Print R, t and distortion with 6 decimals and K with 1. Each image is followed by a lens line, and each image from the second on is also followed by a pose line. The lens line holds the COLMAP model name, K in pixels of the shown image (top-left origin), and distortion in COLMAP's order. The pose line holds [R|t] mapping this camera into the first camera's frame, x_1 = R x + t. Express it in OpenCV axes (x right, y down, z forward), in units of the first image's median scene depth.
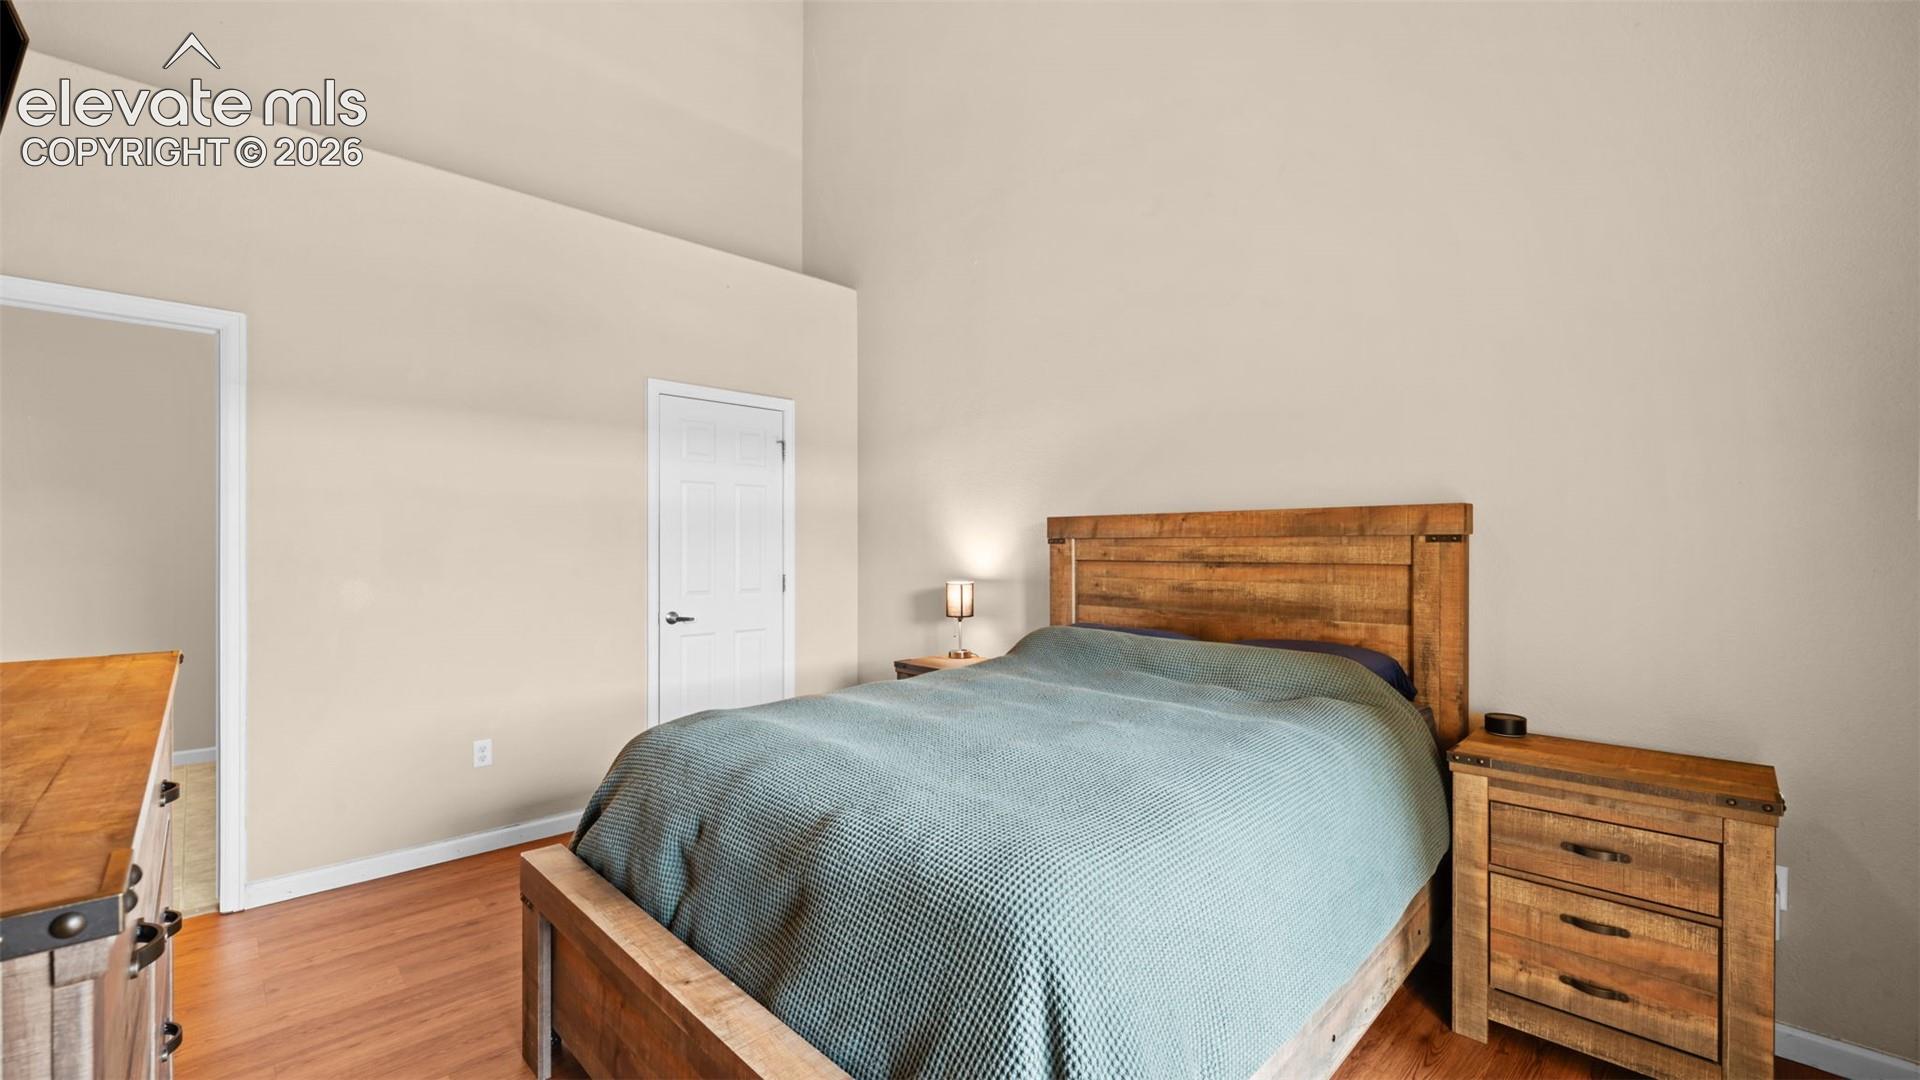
lens RADIAL K [[776.9, 0, 960.5], [0, 776.9, 547.6], [0, 0, 1]] dist [0.000258, 0.000067]
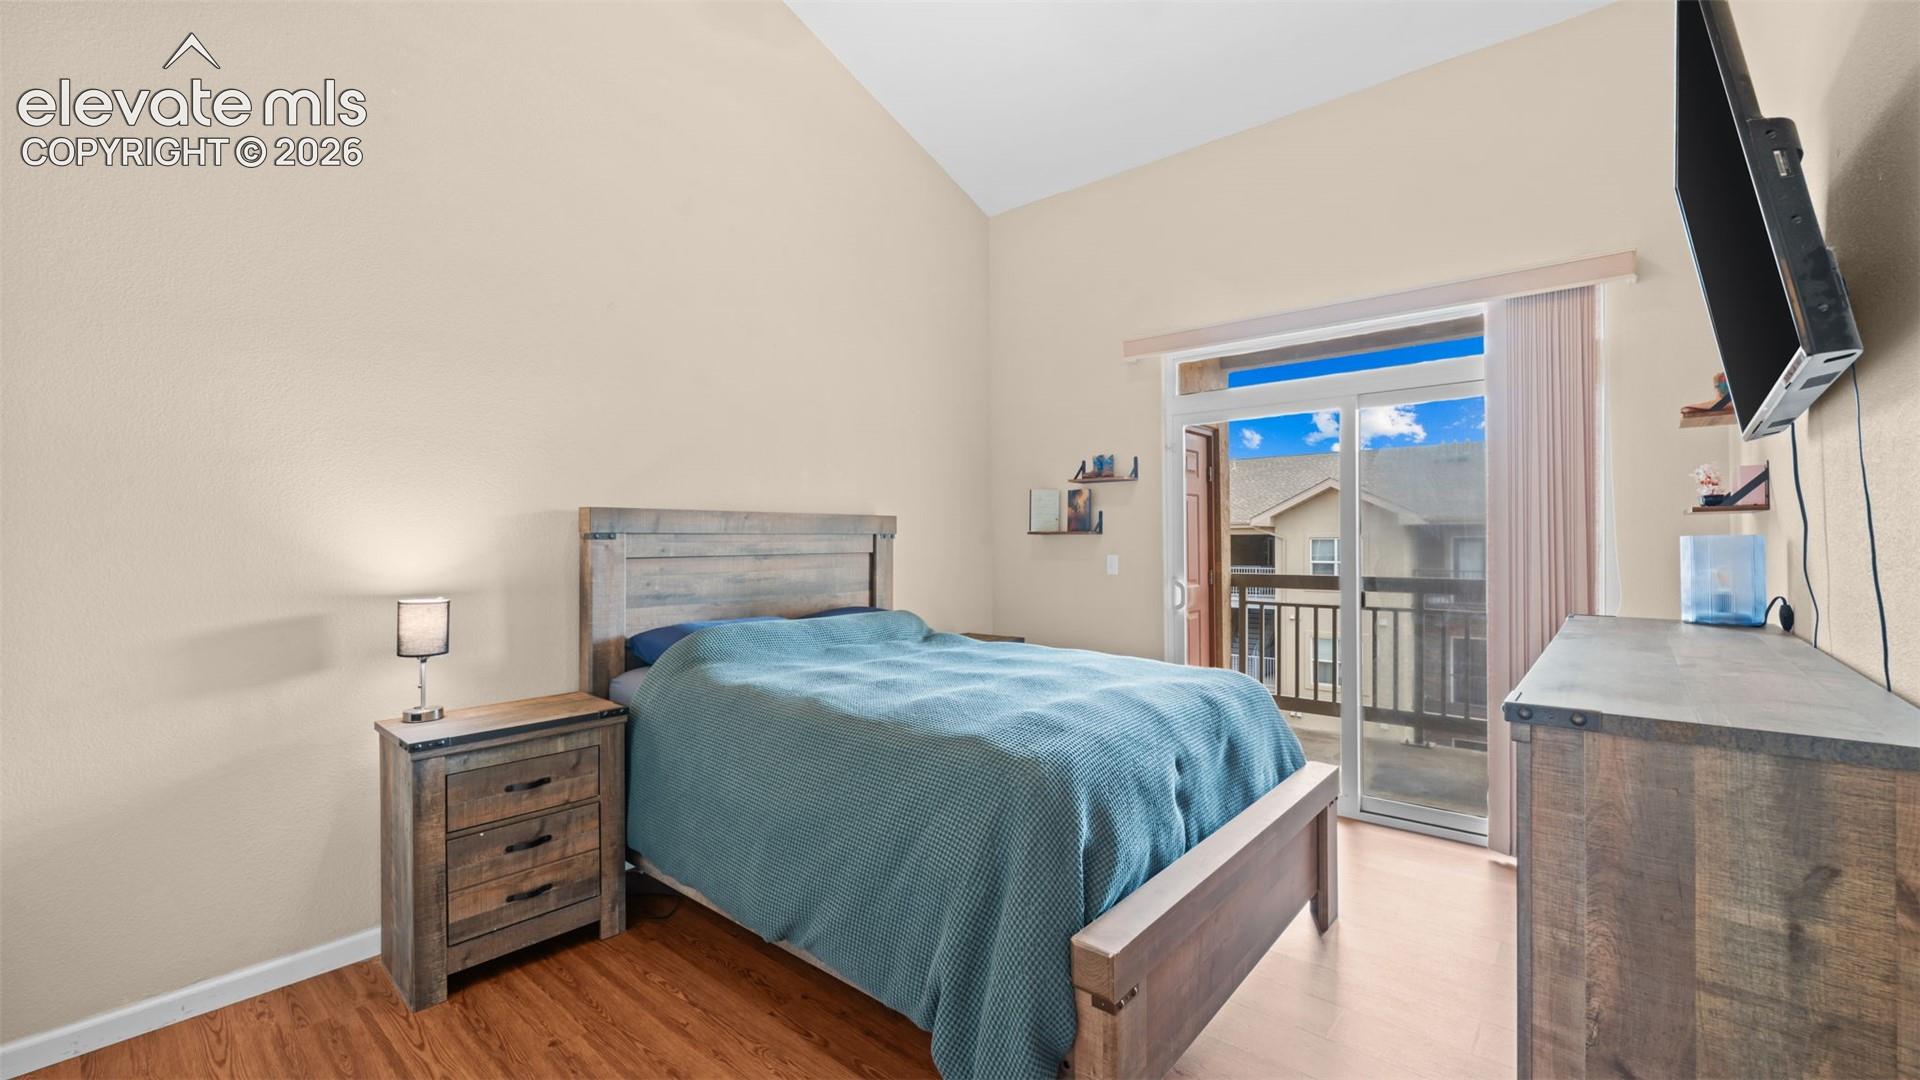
lens RADIAL K [[776.9, 0, 959.5], [0, 776.9, 536.8], [0, 0, 1]] dist [0.000258, 0.000067]
pose [[-0.086342, -0.000063, 0.996266, -0.831572], [0.001574, 0.999999, 0.000199, -0.008274], [-0.996264, 0.001585, -0.086342, 0.772150]]
